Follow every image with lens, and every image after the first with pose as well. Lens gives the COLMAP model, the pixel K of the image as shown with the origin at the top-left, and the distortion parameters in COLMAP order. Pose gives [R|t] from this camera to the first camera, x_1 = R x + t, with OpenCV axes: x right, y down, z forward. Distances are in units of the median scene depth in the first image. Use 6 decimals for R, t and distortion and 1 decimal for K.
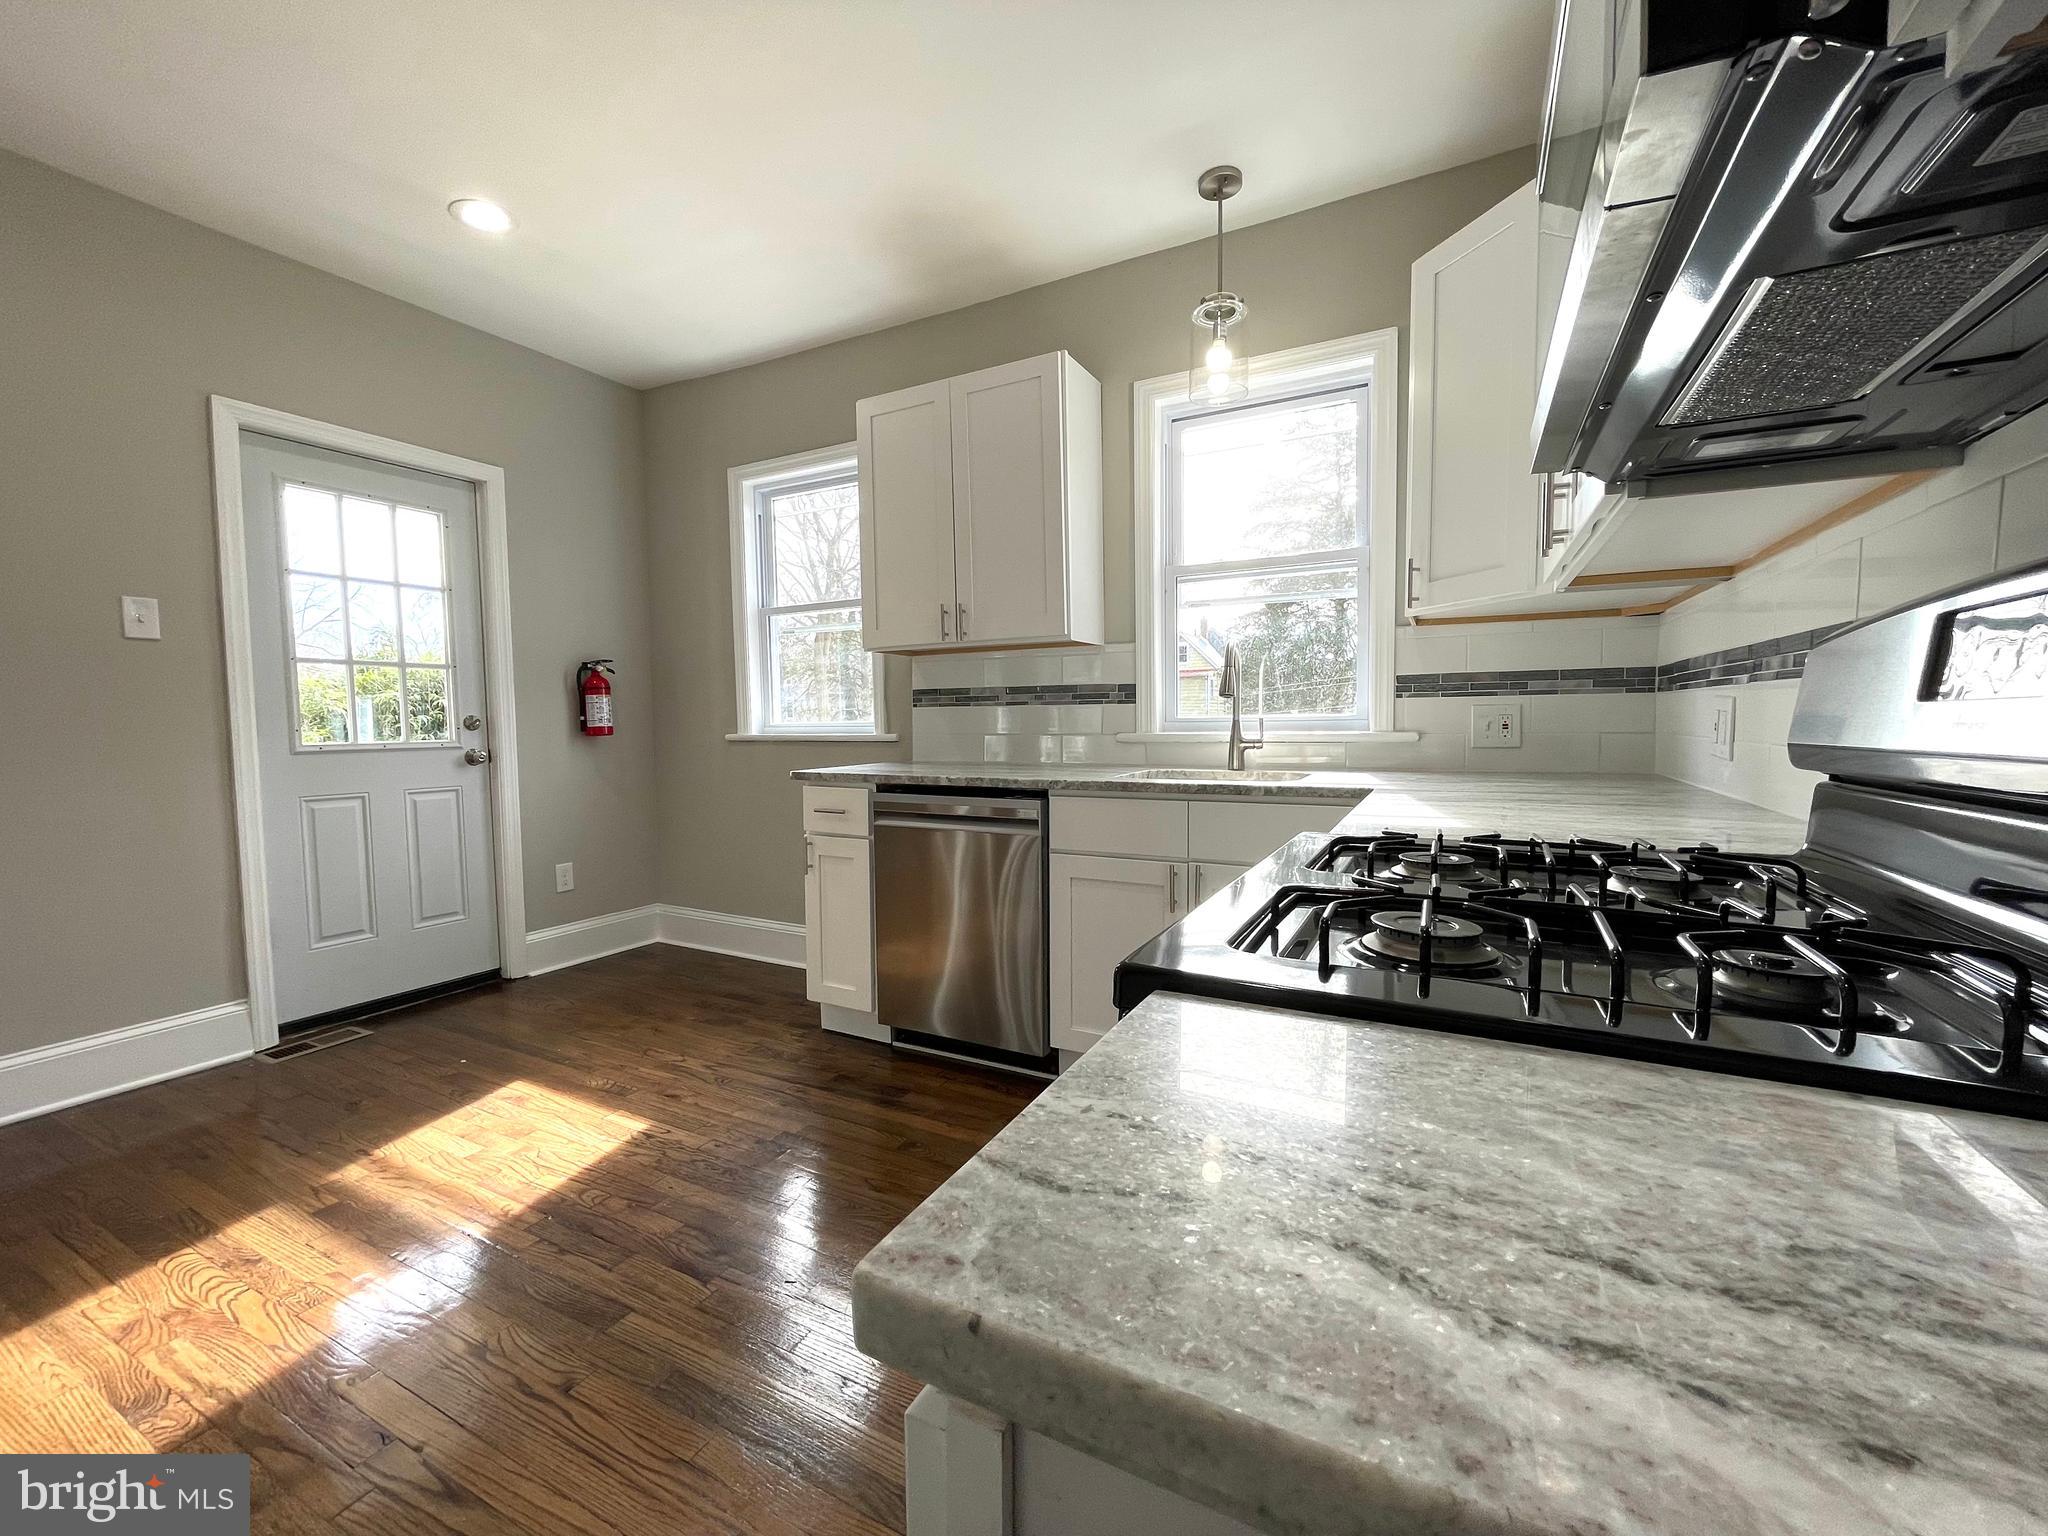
lens RADIAL K [[819.5, 0, 1018.5], [0, 819.5, 764.7], [0, 0, 1]] dist [-0.002336, -0.000047]
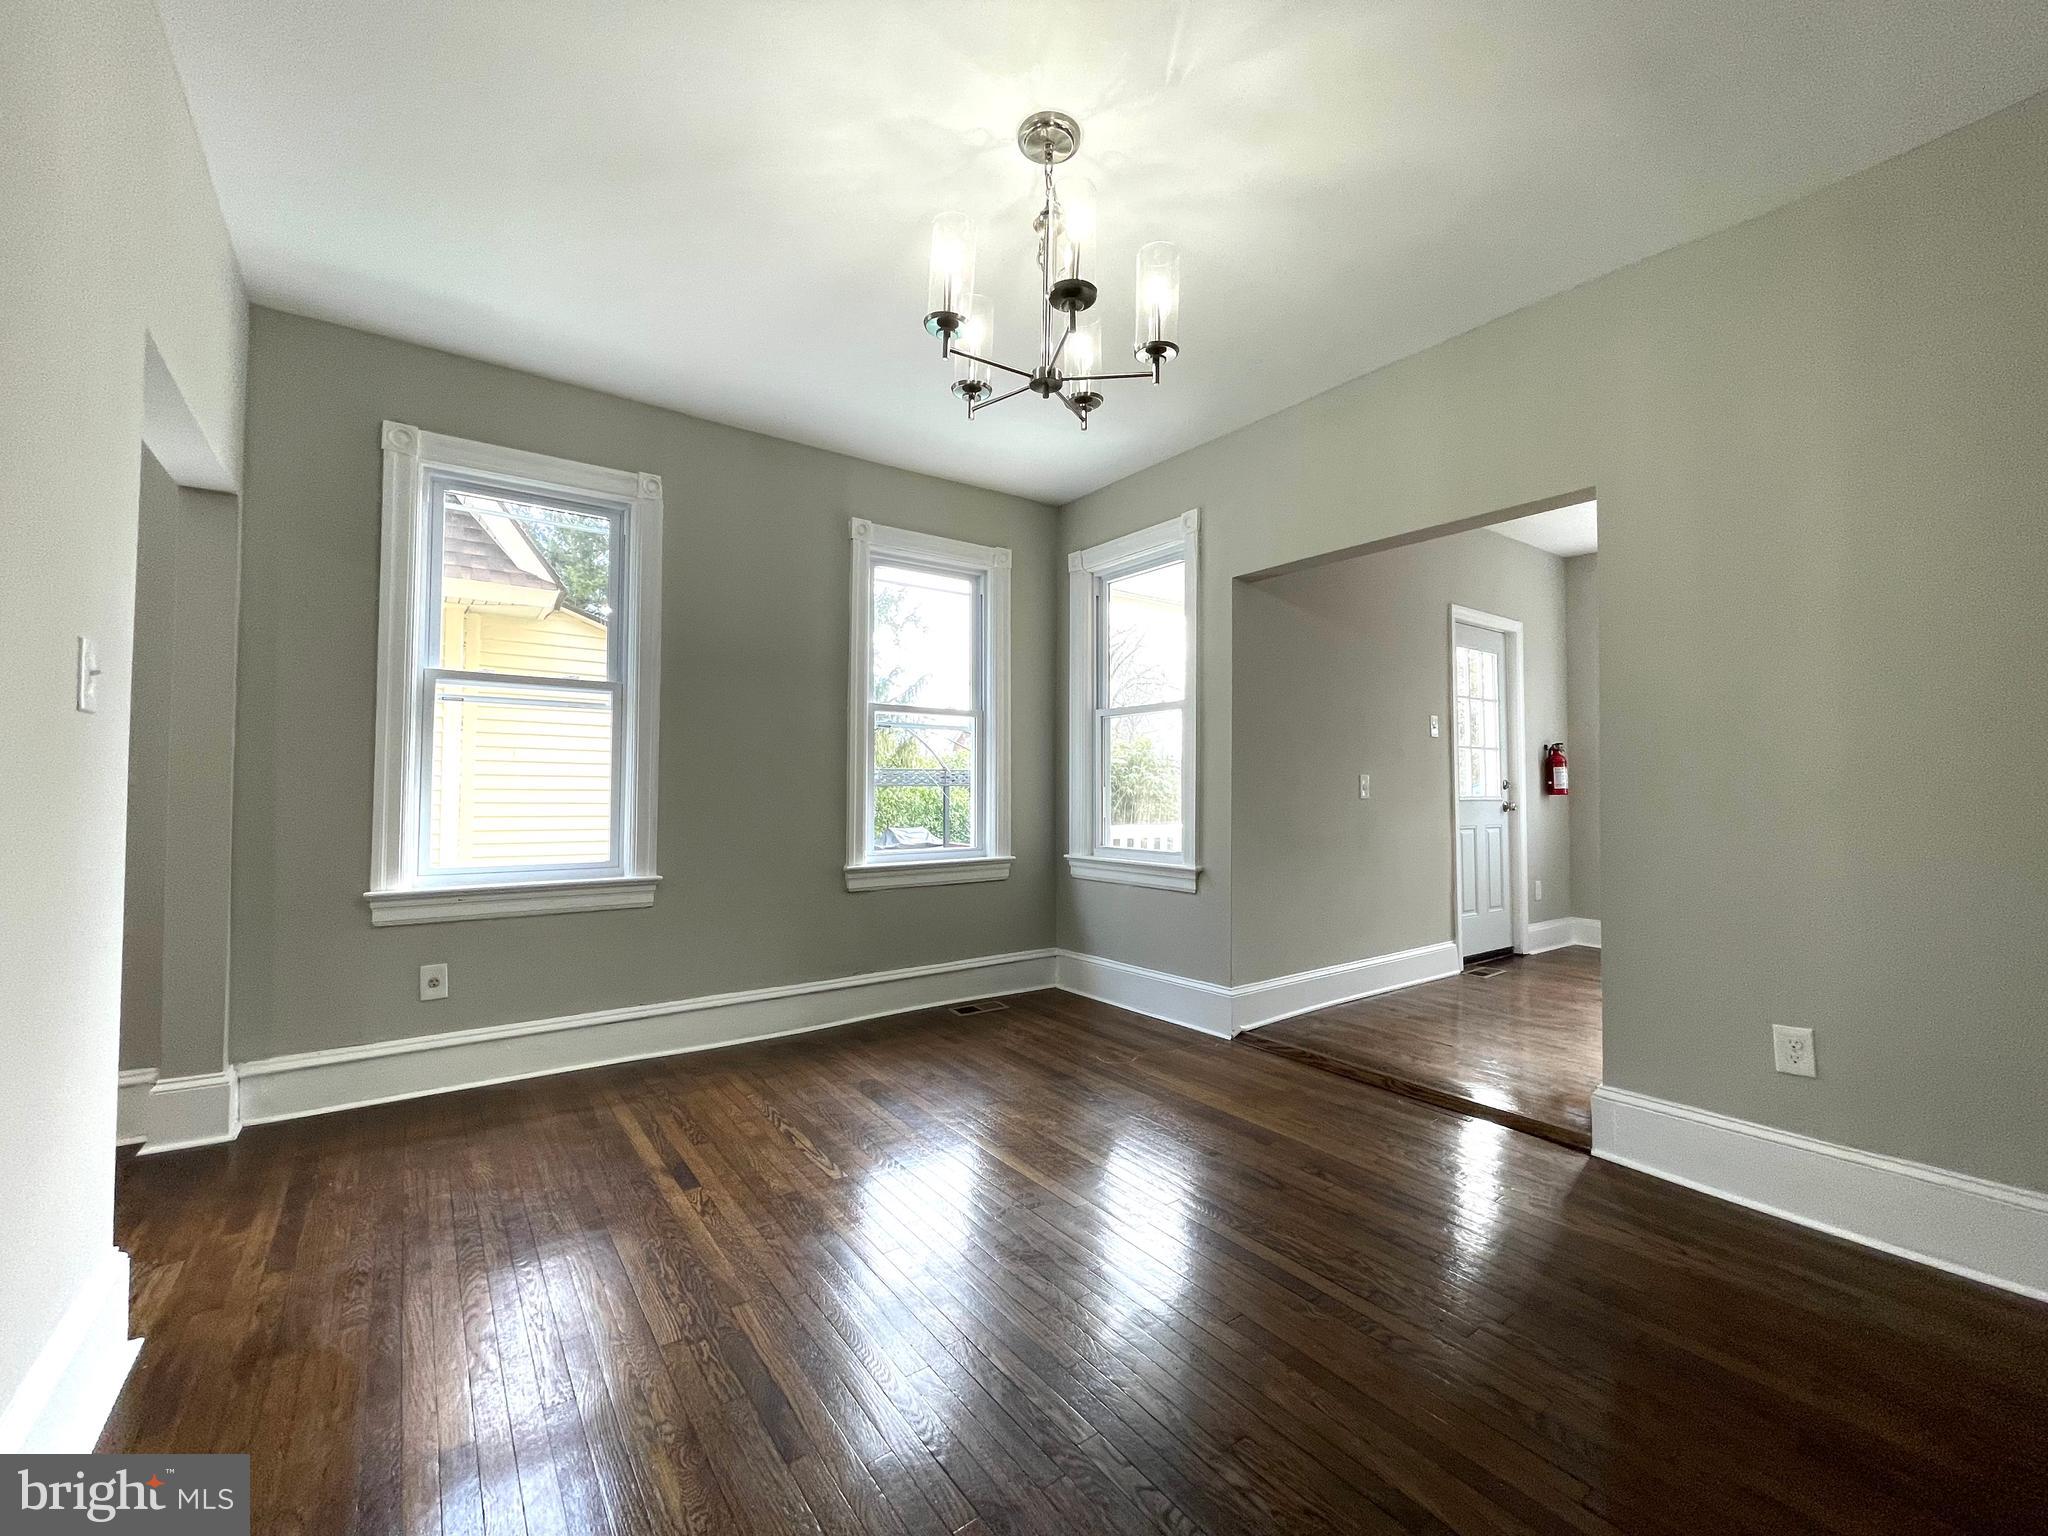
lens RADIAL K [[819.5, 0, 1034.4], [0, 819.5, 767.4], [0, 0, 1]] dist [-0.002336, -0.000047]
pose [[0.901381, 0.002931, -0.433017, -0.939440], [-0.037035, 0.996835, -0.070346, 0.069548], [0.431440, 0.079445, 0.898637, -0.934714]]
